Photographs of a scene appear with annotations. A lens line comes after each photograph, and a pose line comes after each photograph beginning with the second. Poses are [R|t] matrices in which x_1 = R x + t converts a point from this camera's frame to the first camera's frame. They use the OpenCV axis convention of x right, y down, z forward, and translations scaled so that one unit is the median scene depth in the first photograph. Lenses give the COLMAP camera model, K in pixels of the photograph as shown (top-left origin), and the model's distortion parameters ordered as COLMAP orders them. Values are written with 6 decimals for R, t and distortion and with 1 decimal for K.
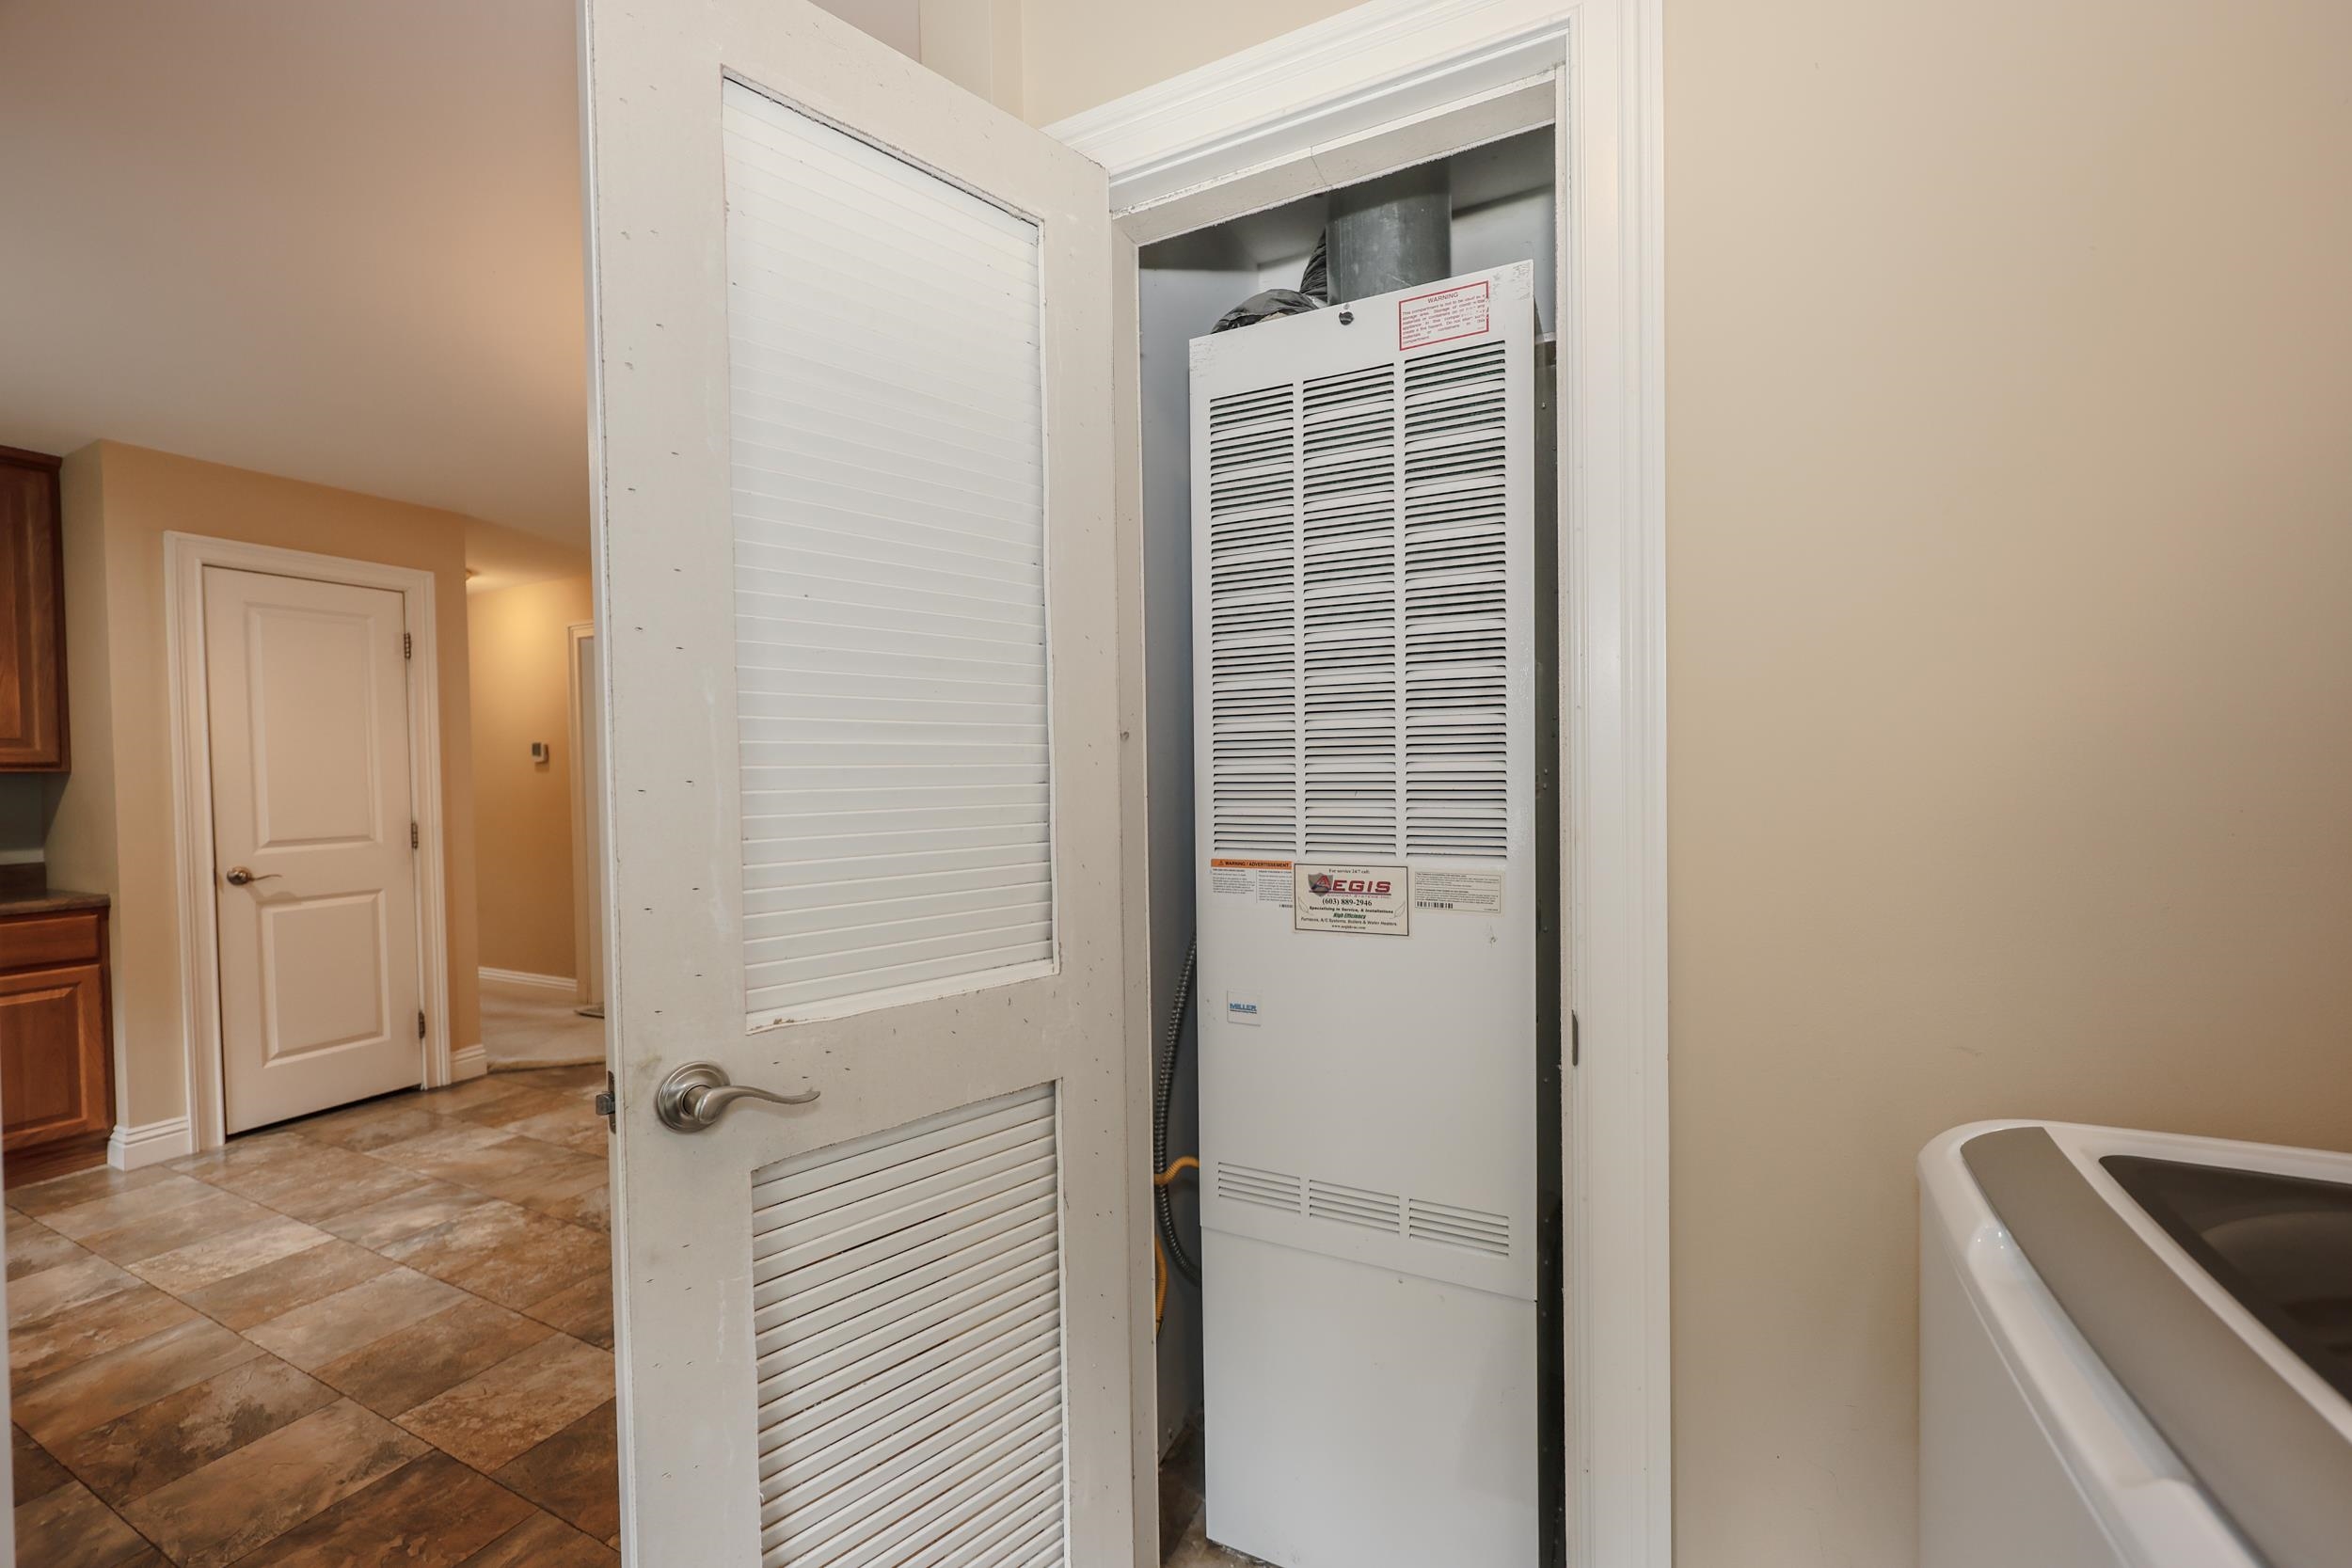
lens RADIAL K [[950.3, 0, 1176.0], [0, 950.3, 784.0], [0, 0, 1]] dist [-0.000048, 0.000108]
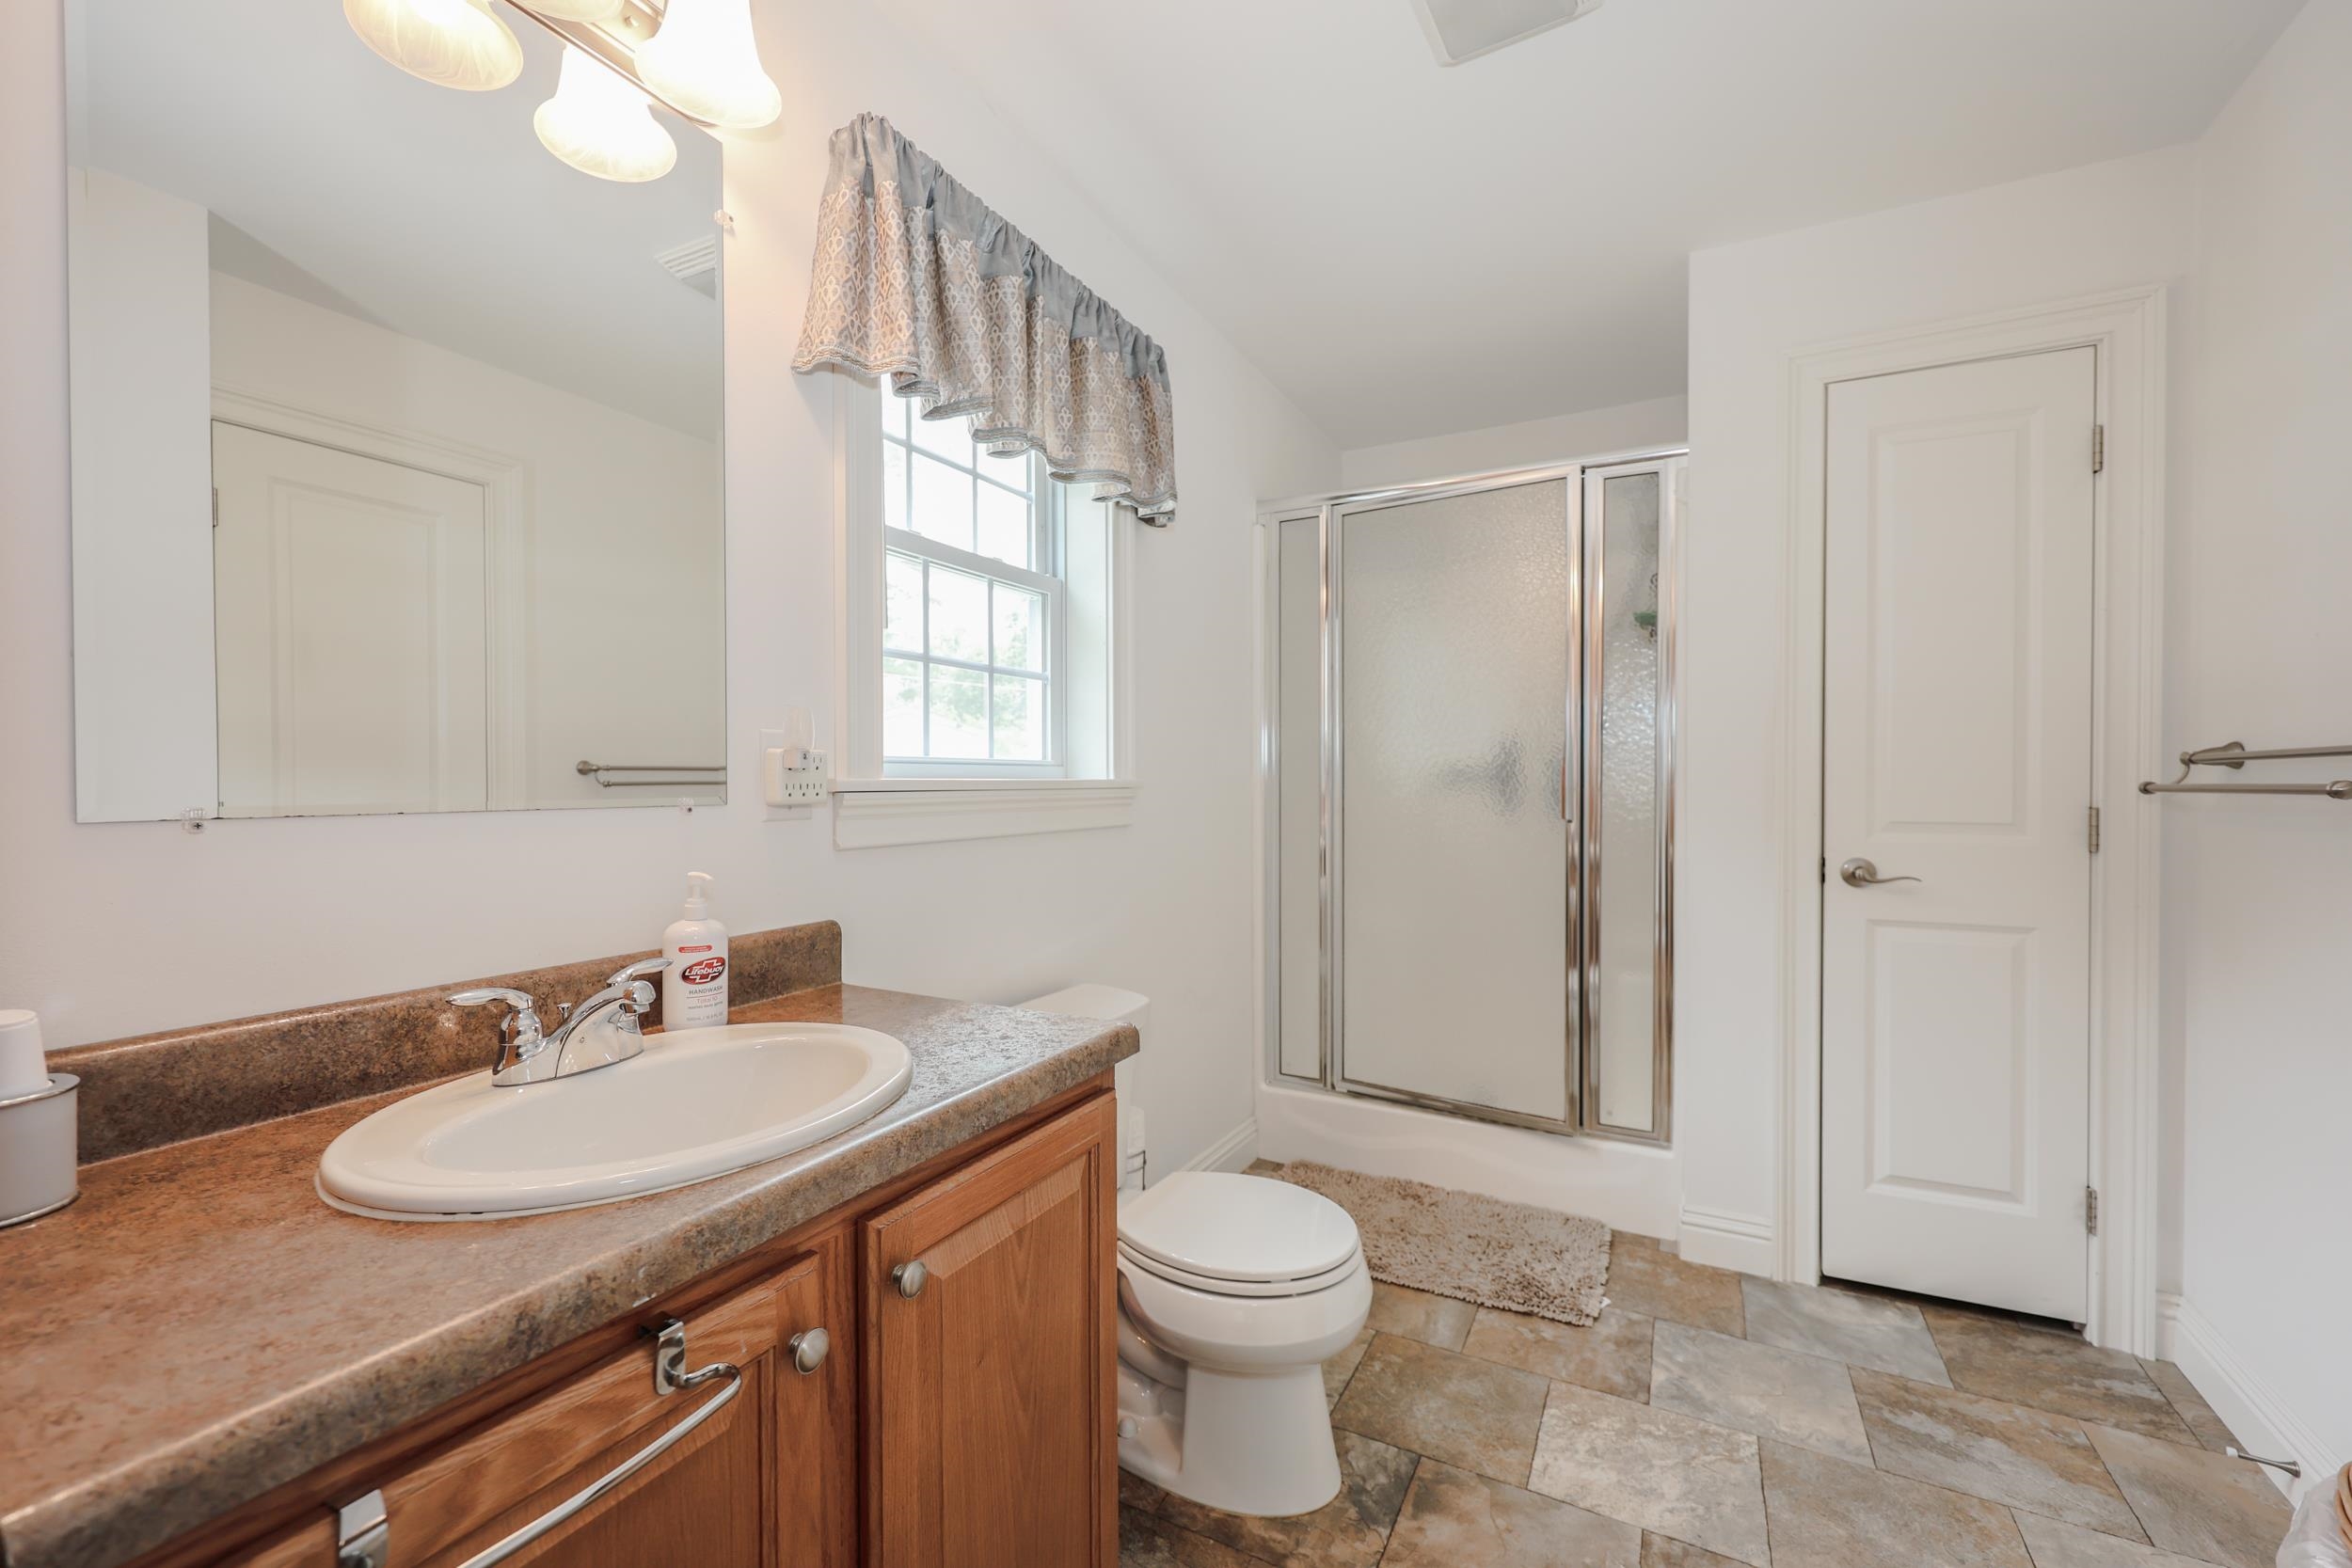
lens RADIAL K [[957.5, 0, 1171.5], [0, 957.5, 787.4], [0, 0, 1]] dist [0.002303, -0.000248]
pose [[-0.999546, 0.021460, 0.021154, -0.582663], [0.021966, 0.999471, 0.023963, 0.020430], [-0.020628, 0.024417, -0.999489, 1.354425]]
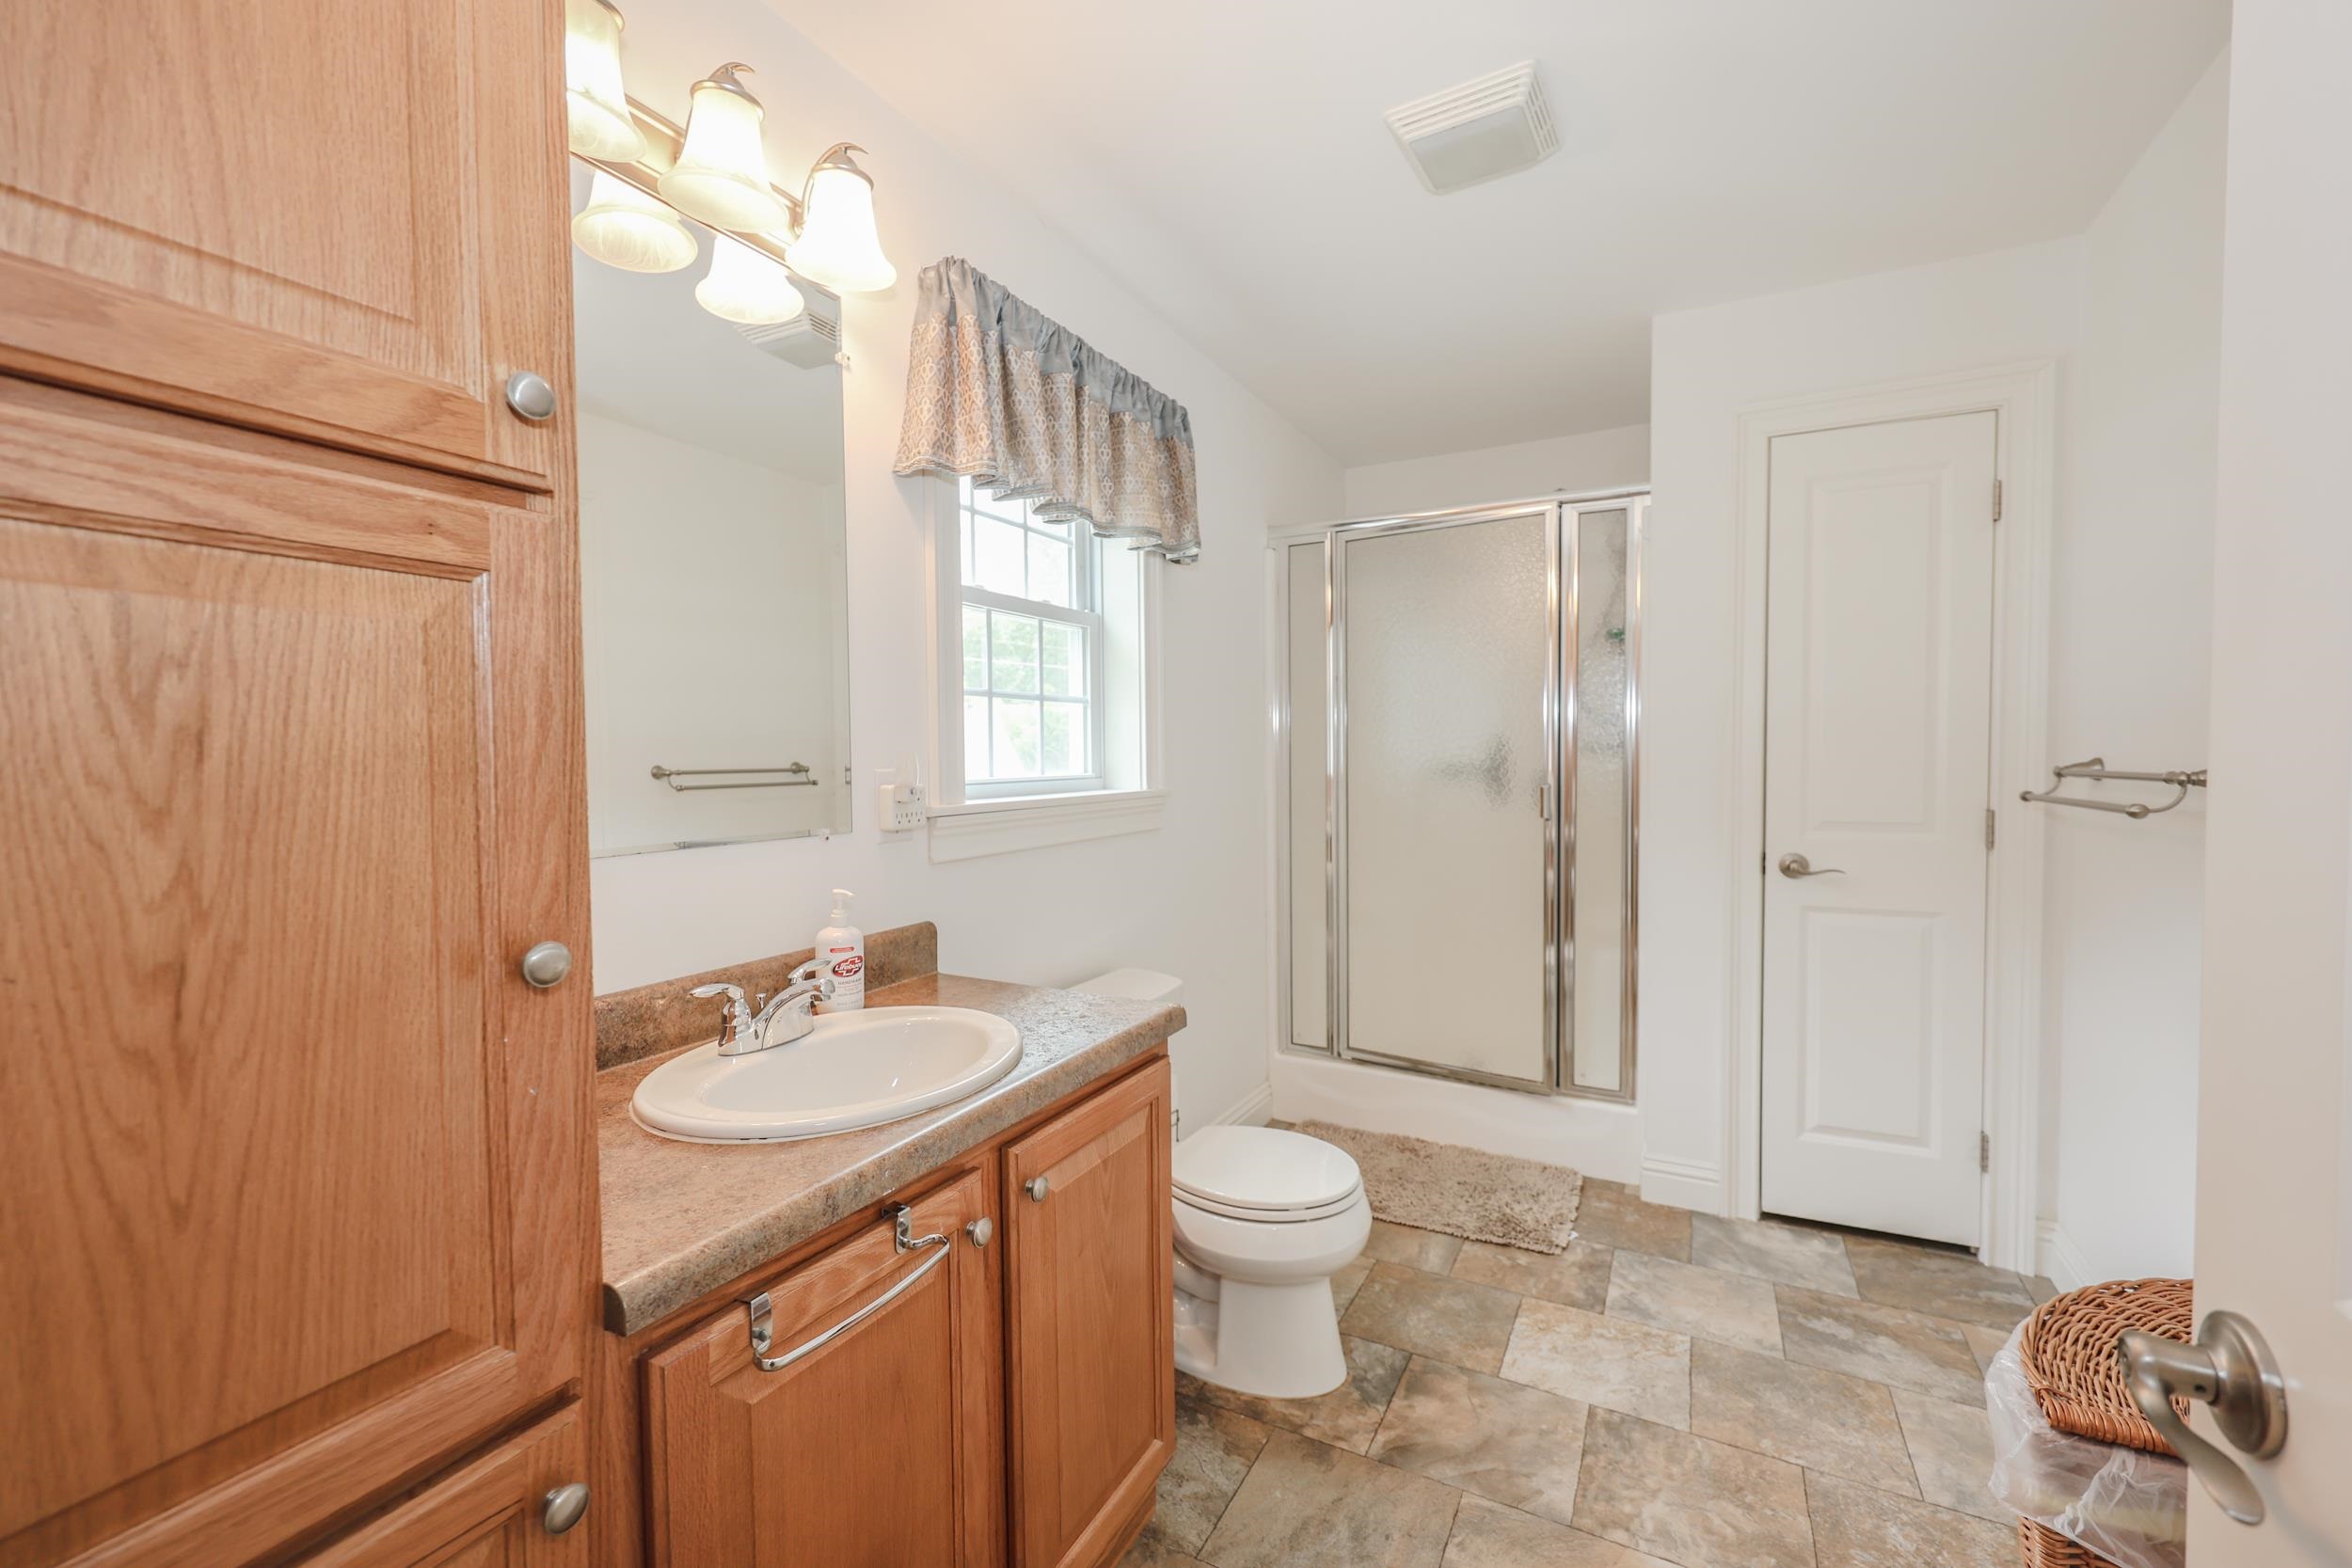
lens RADIAL K [[962.9, 0, 1173.8], [0, 962.9, 784.0], [0, 0, 1]] dist [-0.003739, -0.000025]
pose [[-0.999286, 0.029328, 0.023821, -0.567658], [0.030478, 0.998312, 0.049433, -0.013604], [-0.022331, 0.050124, -0.998493, 1.460858]]
